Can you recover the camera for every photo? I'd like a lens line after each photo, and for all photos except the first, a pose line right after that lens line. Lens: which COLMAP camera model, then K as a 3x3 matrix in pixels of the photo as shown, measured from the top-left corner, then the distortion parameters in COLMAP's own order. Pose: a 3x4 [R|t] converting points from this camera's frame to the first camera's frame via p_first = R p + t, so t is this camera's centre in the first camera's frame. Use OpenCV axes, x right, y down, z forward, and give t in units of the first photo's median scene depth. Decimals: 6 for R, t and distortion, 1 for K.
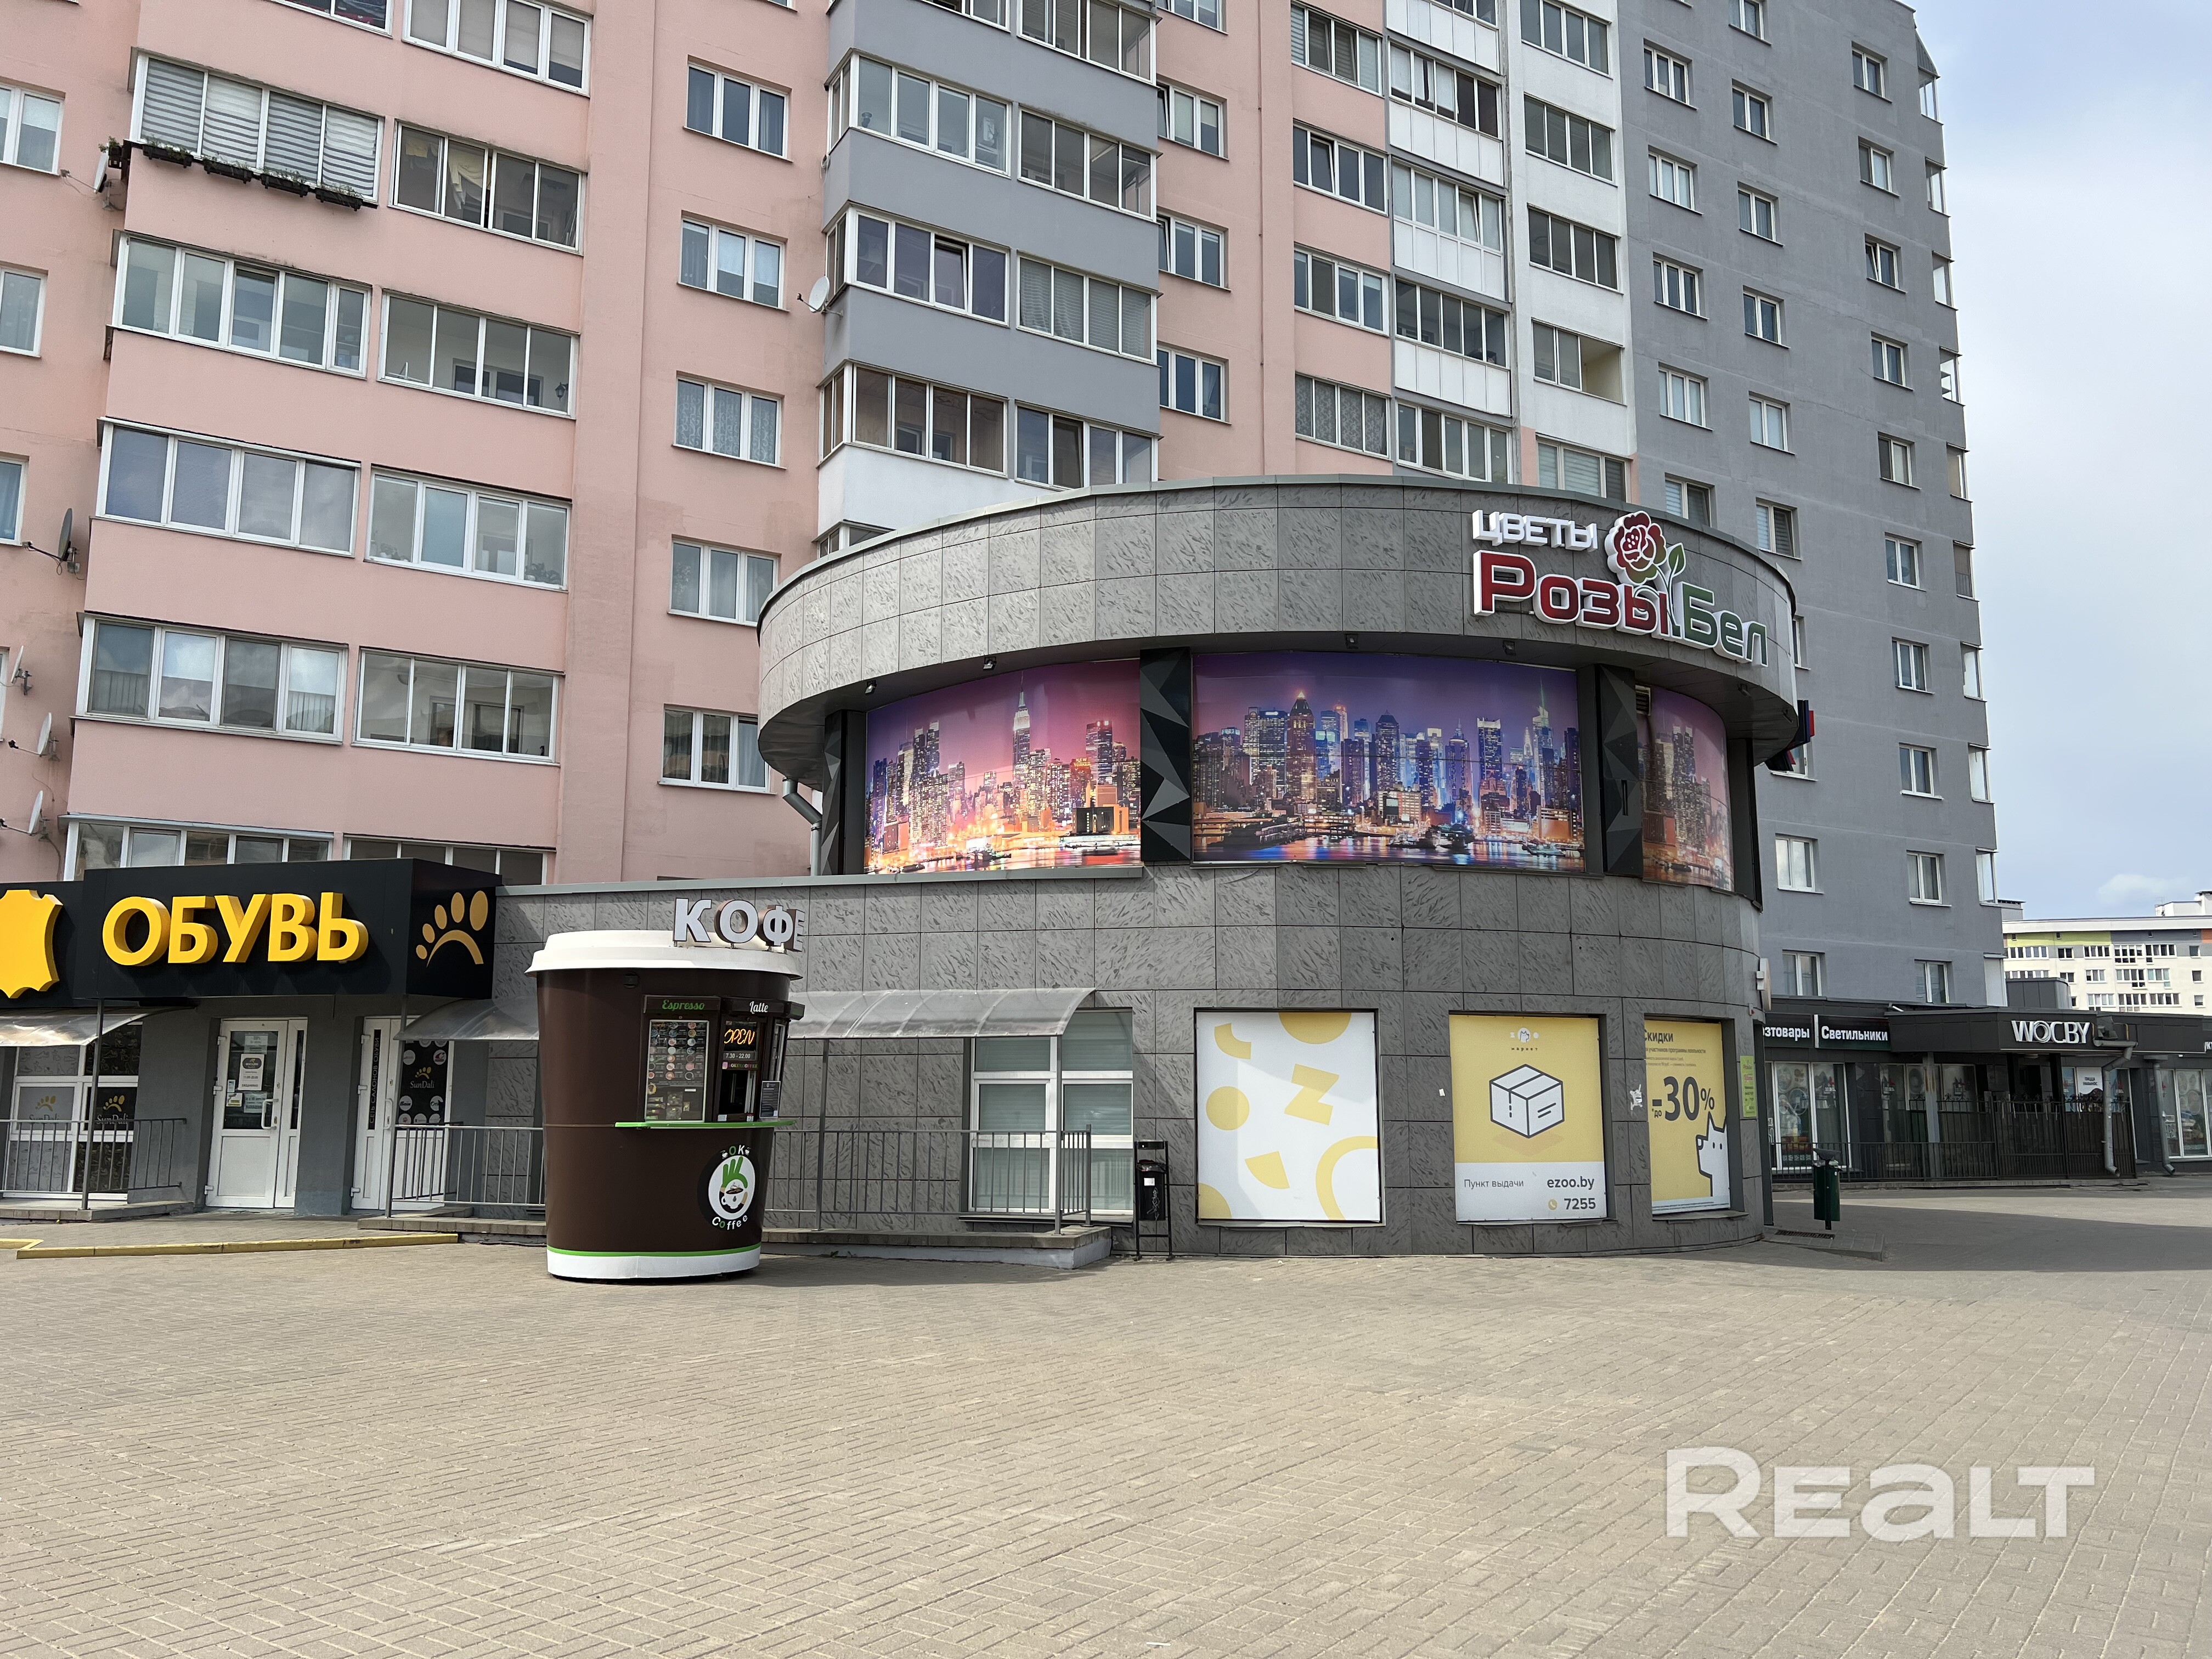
lens RADIAL K [[1703.7, 0, 1093.5], [0, 1703.7, 819.1], [0, 0, 1]] dist [0.045716, -0.004147]
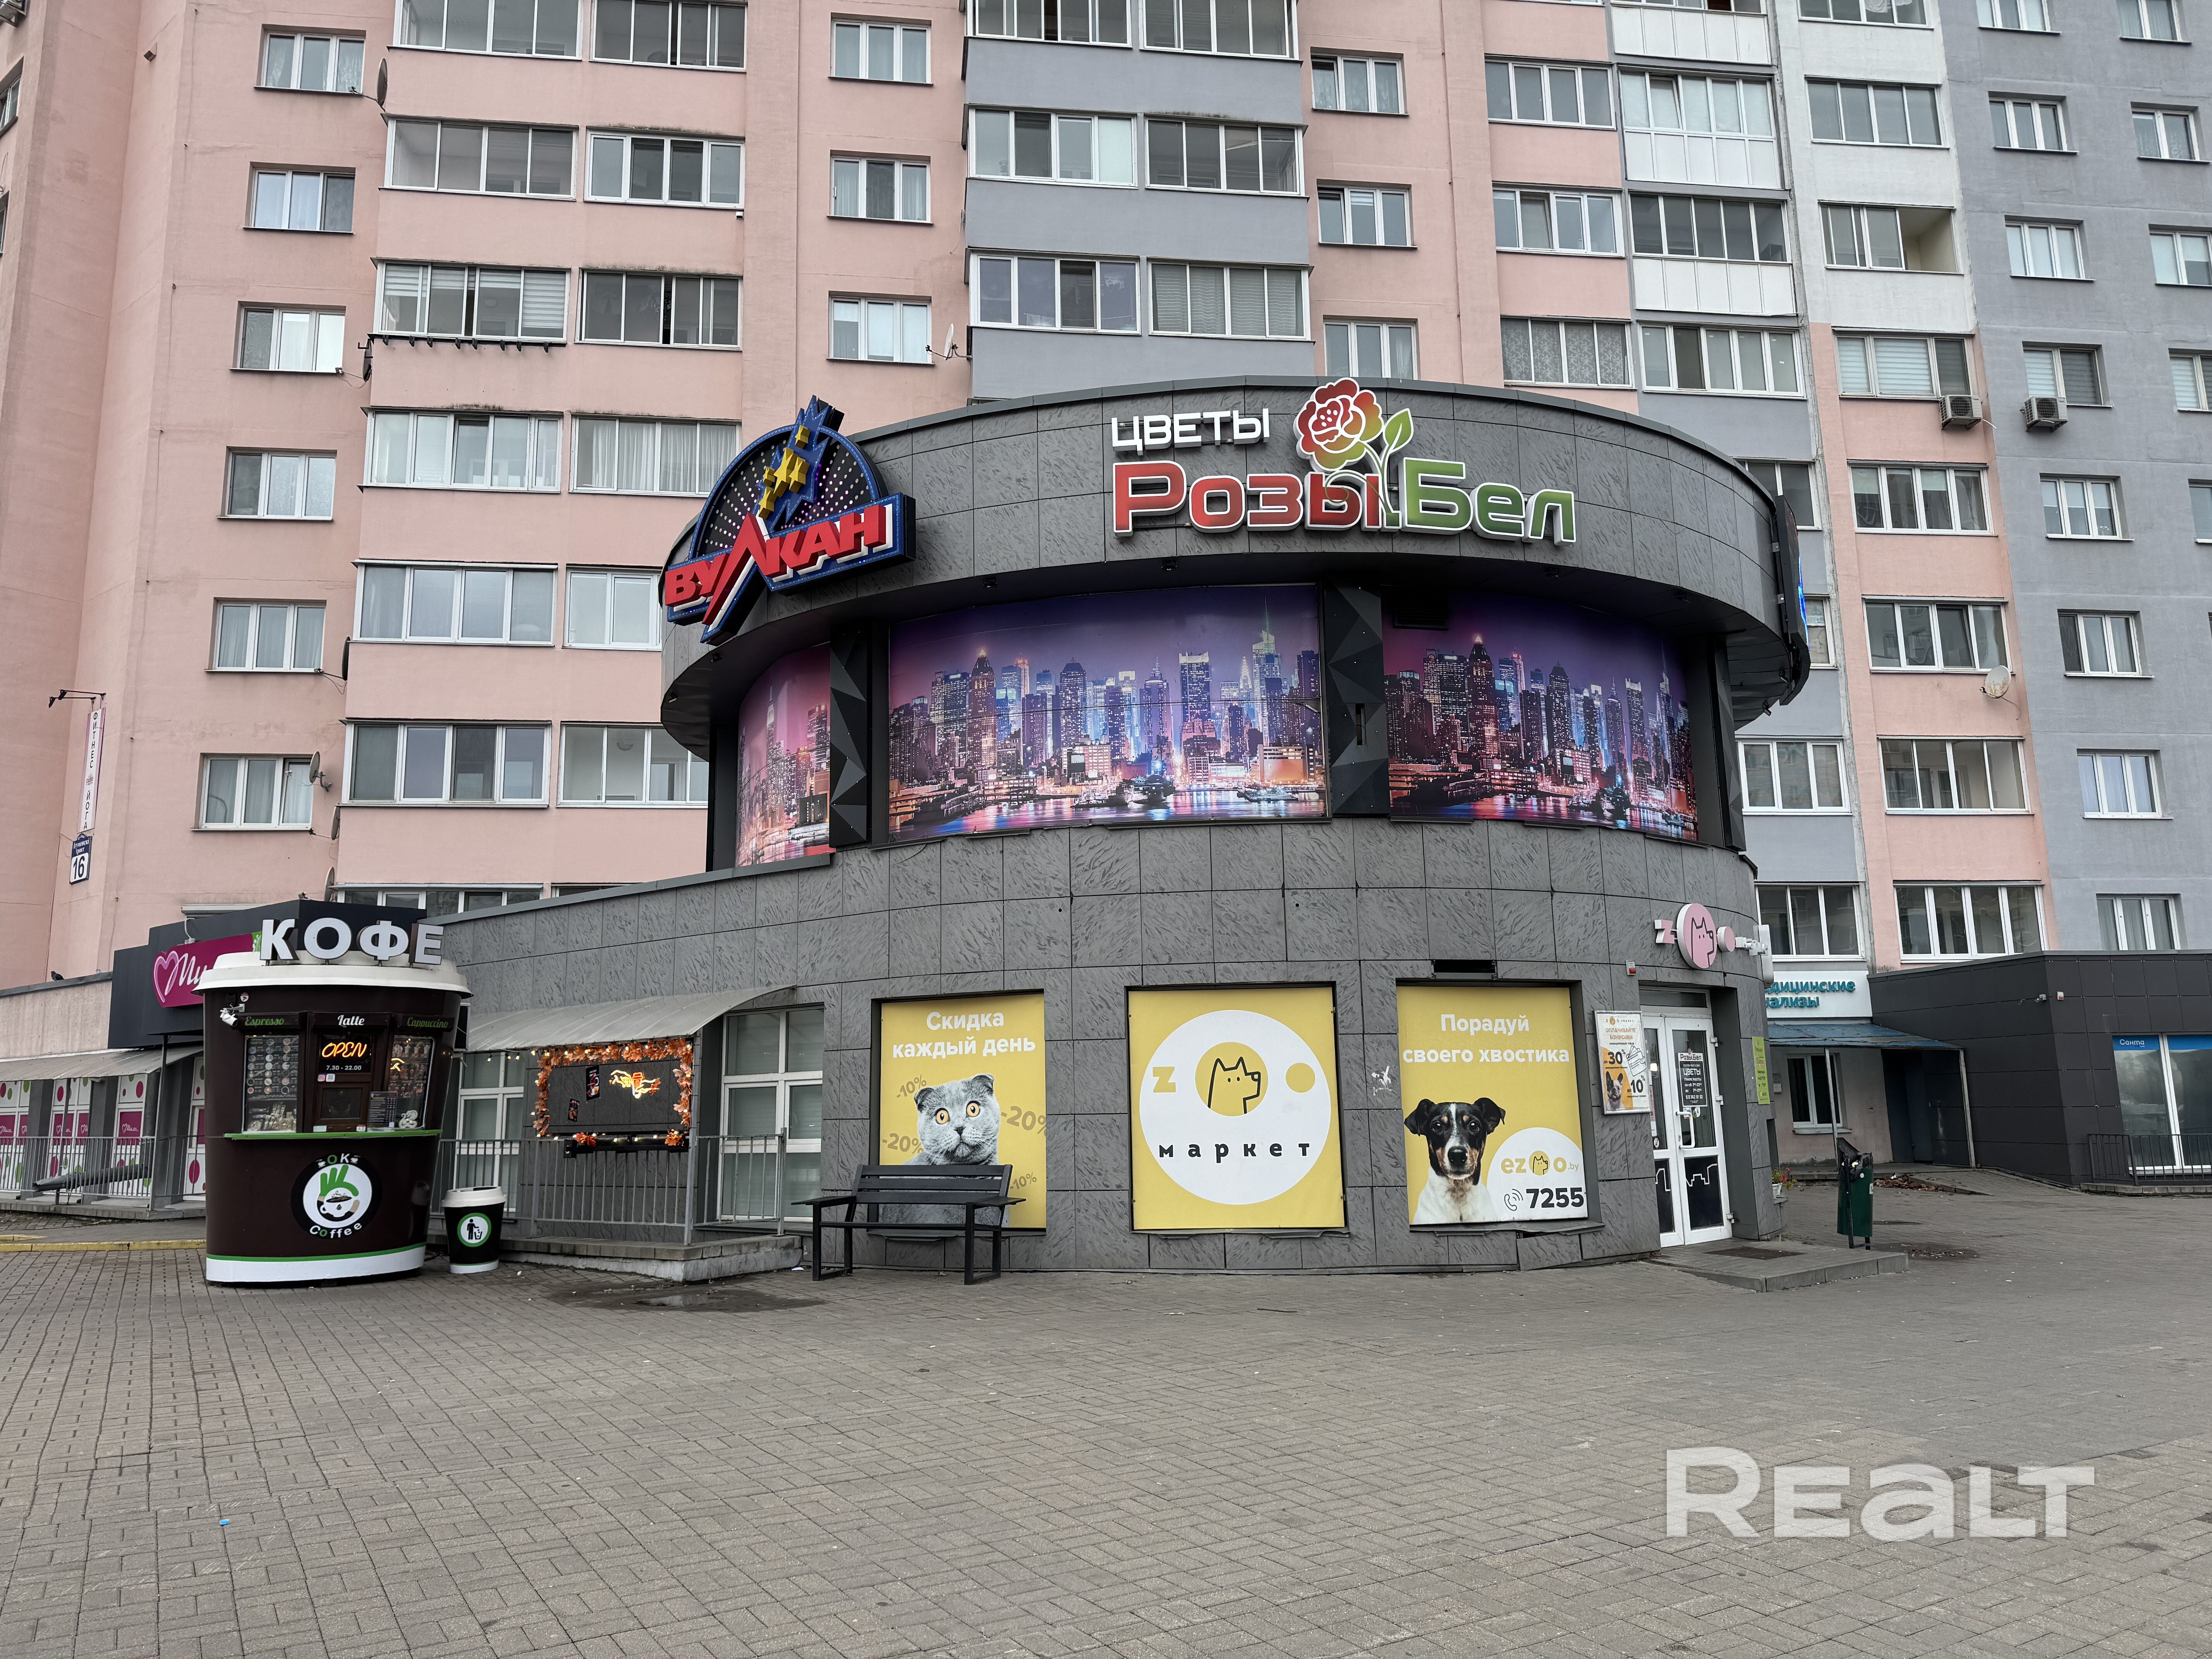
lens RADIAL K [[1593.8, 0, 1109.6], [0, 1593.8, 805.2], [0, 0, 1]] dist [0.050660, -0.042417]
pose [[0.919128, -0.094813, -0.382380, 0.498661], [0.085501, 0.995481, -0.041315, 0.049696], [0.384569, 0.005280, 0.923081, 0.230324]]
